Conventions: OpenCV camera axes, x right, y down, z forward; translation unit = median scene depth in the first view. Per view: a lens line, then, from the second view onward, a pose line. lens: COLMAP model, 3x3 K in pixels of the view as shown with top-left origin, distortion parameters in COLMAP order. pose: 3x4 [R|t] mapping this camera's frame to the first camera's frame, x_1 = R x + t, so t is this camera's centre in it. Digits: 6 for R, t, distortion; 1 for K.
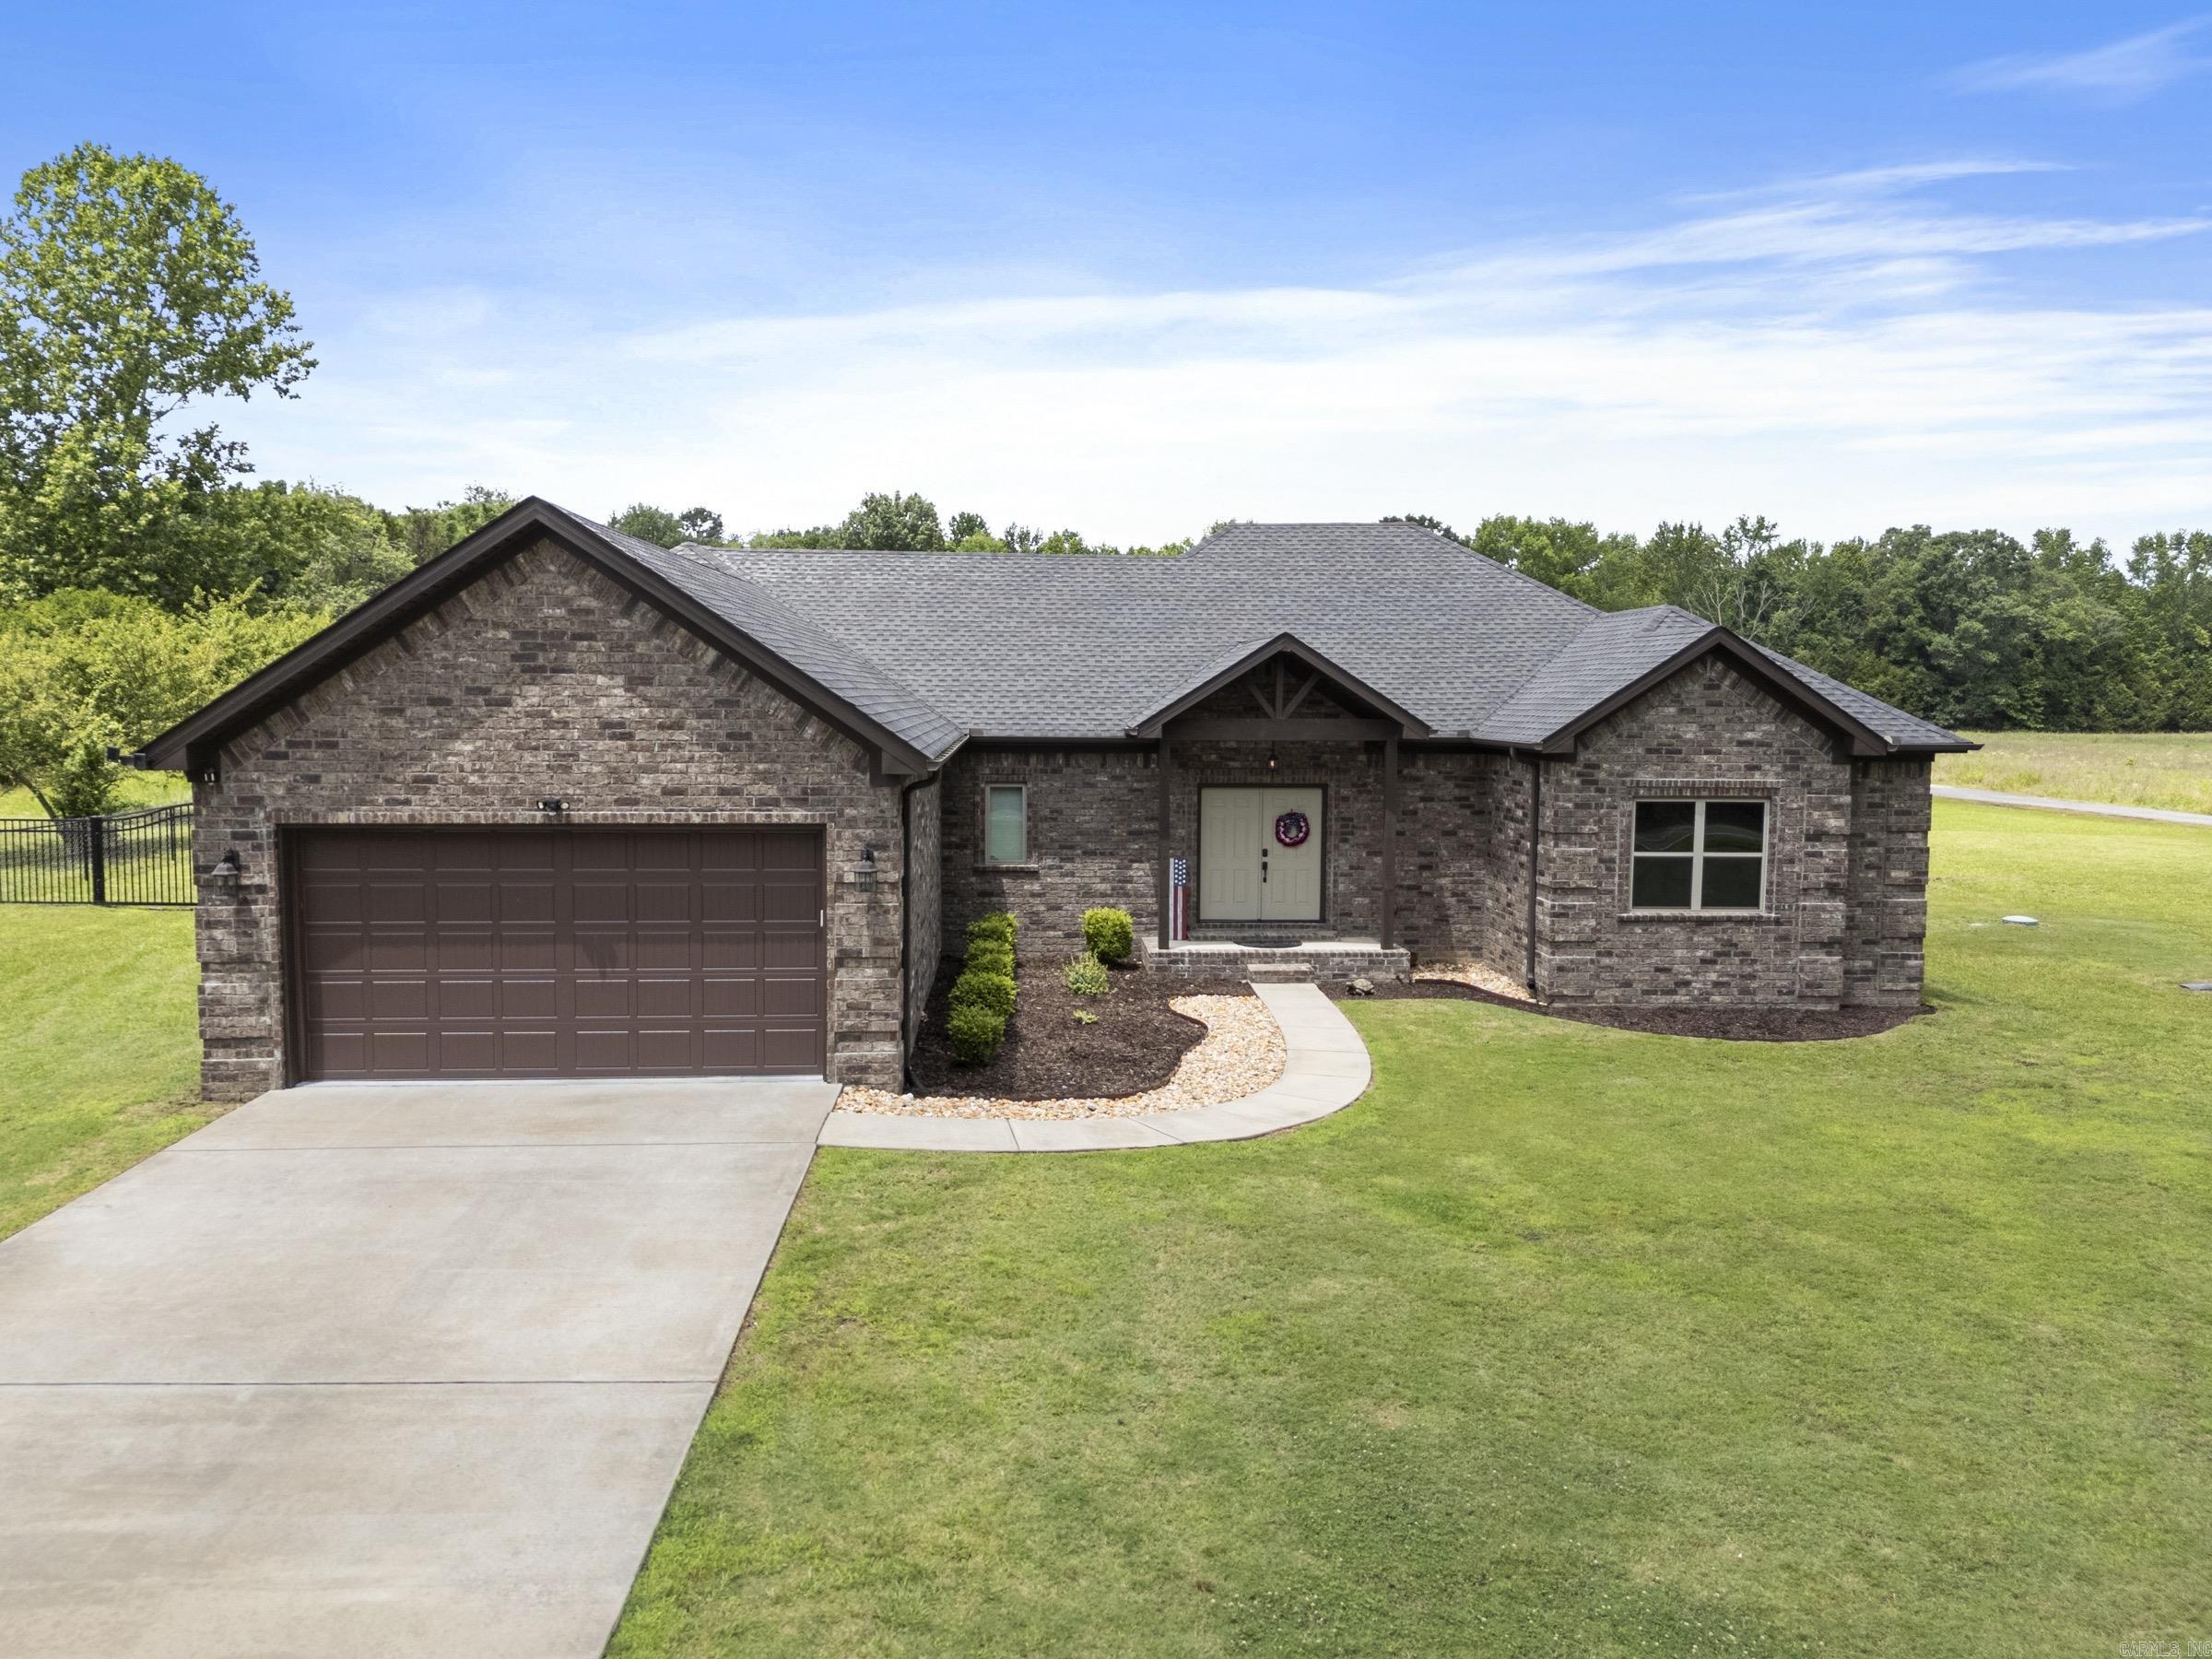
lens RADIAL K [[1594.8, 0, 1101.4], [0, 1594.8, 837.5], [0, 0, 1]] dist [0.057585, -0.034685]
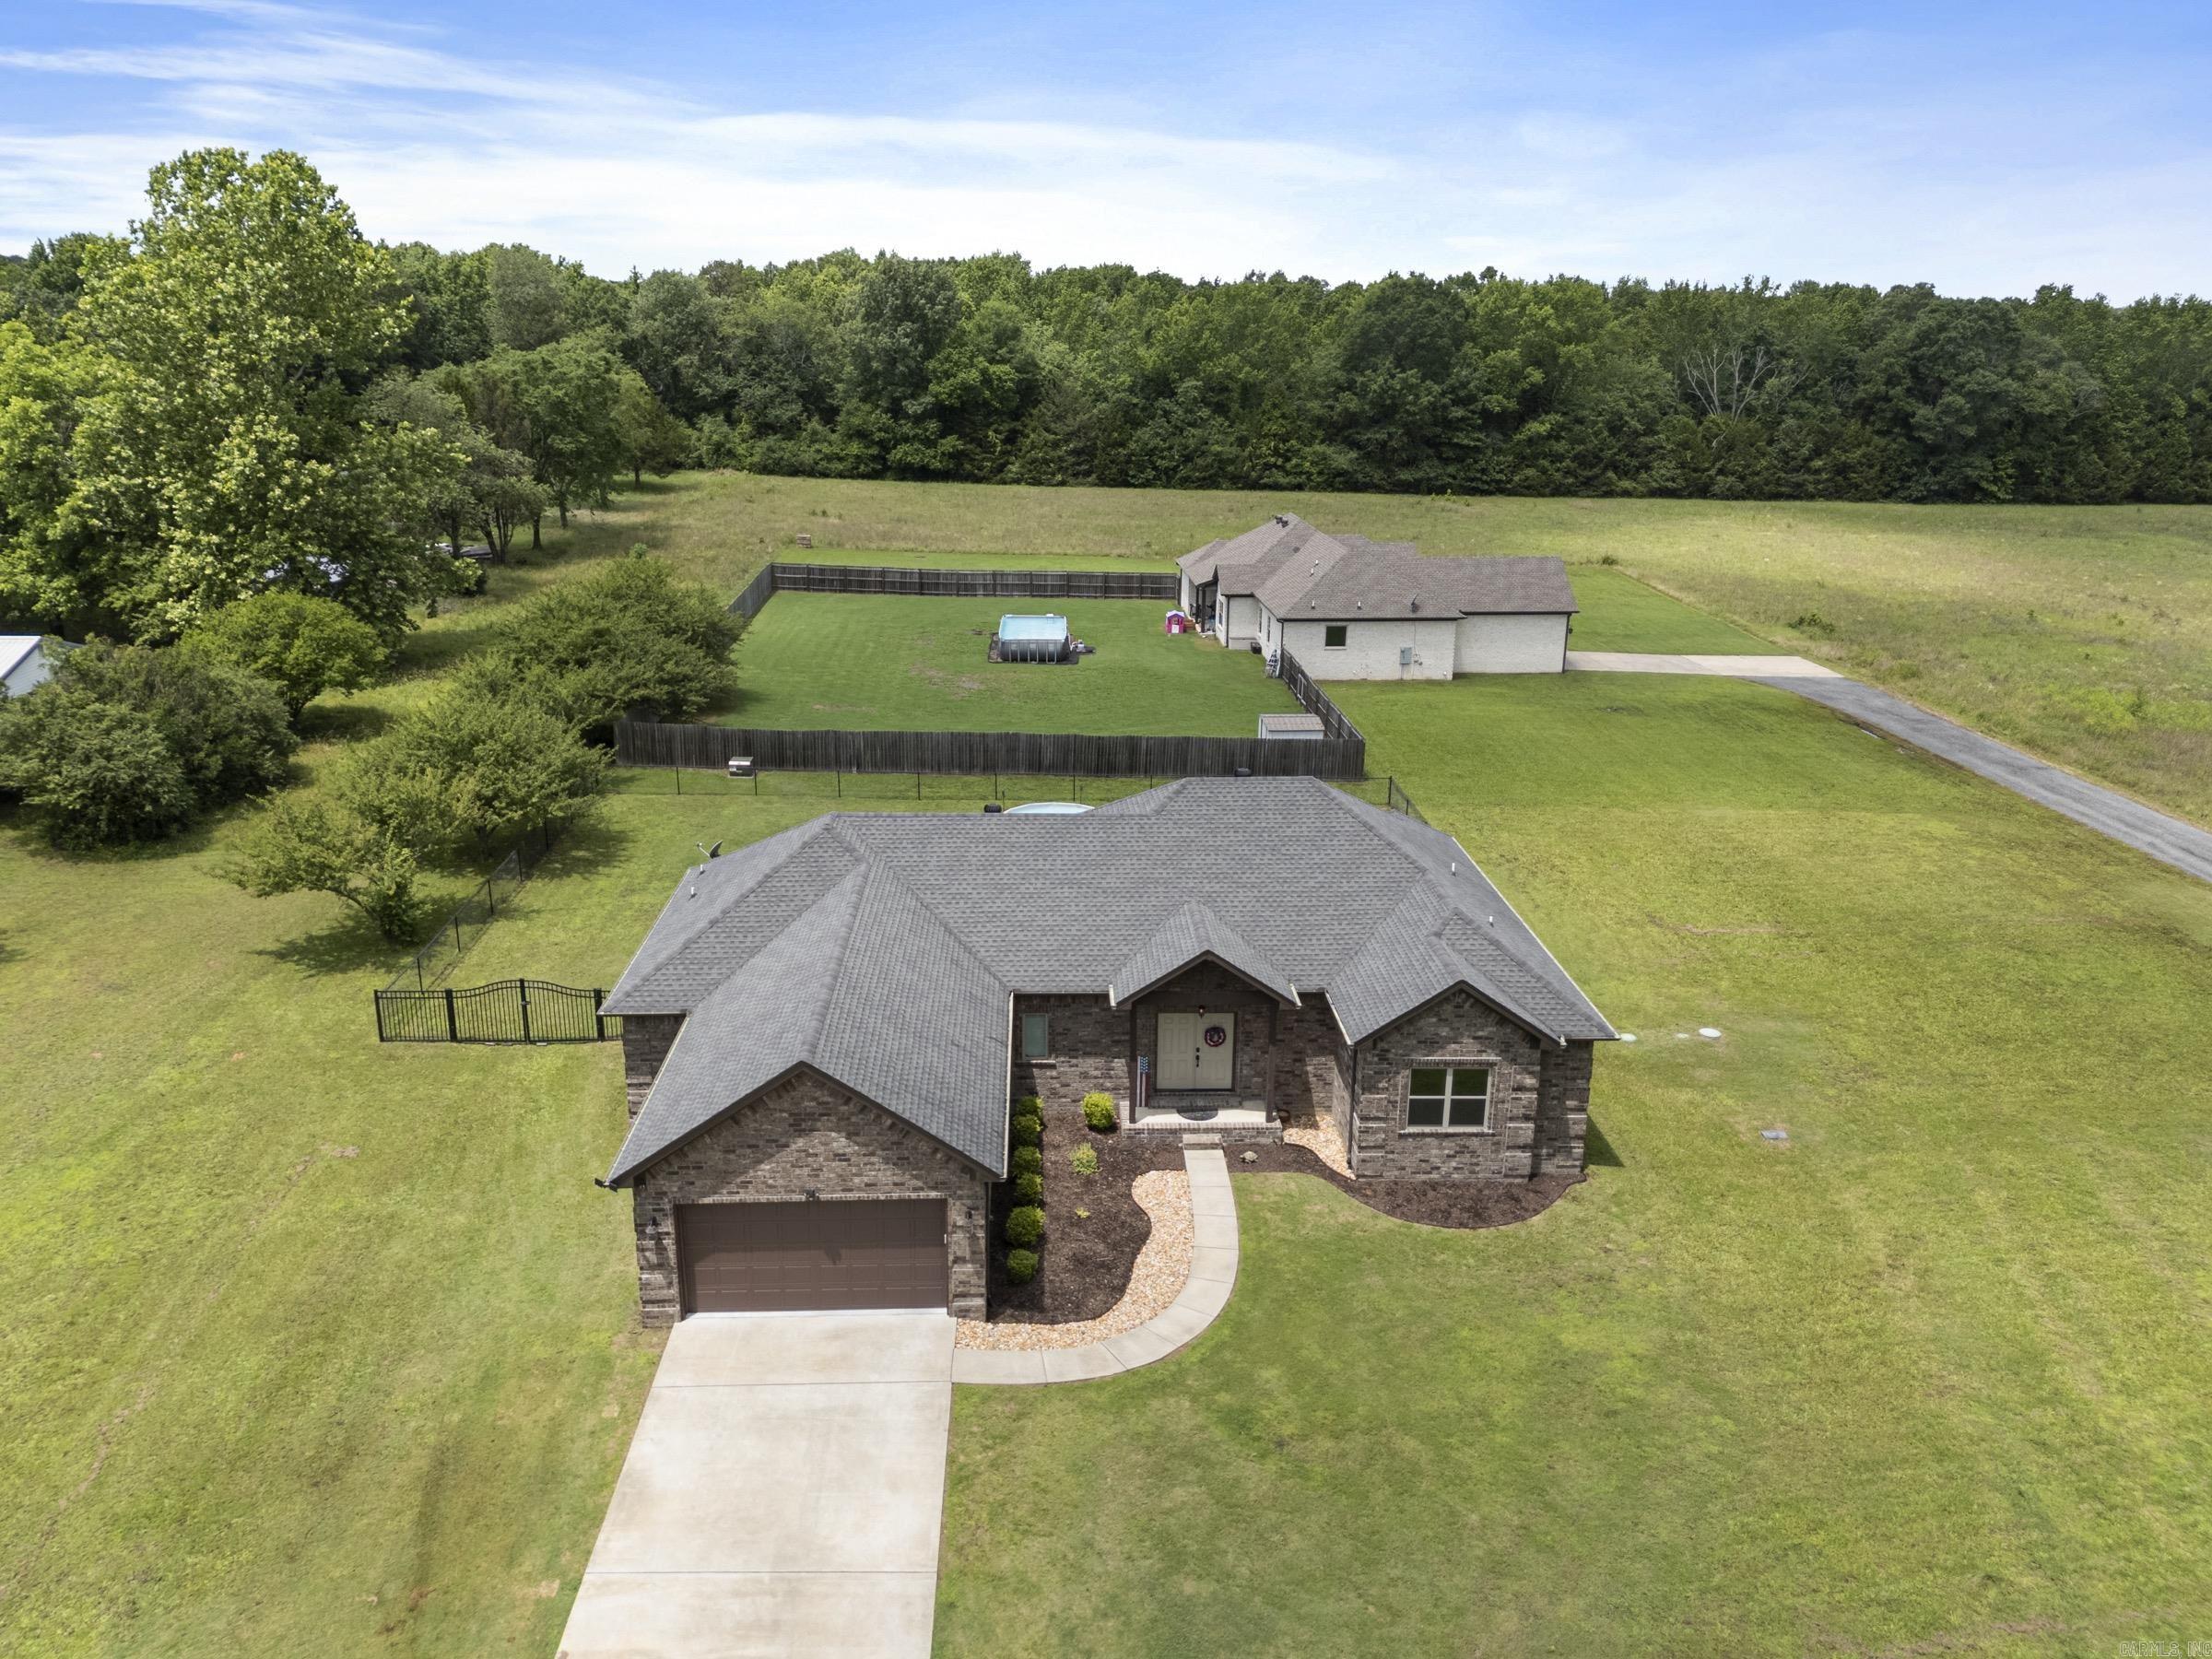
lens RADIAL K [[1594.8, 0, 1101.5], [0, 1594.8, 821.4], [0, 0, 1]] dist [0.057585, -0.034685]
pose [[0.999938, 0.007592, -0.008186, 0.026573], [-0.005721, 0.978039, 0.208341, -0.812747], [0.009588, -0.208281, 0.978022, -0.765163]]
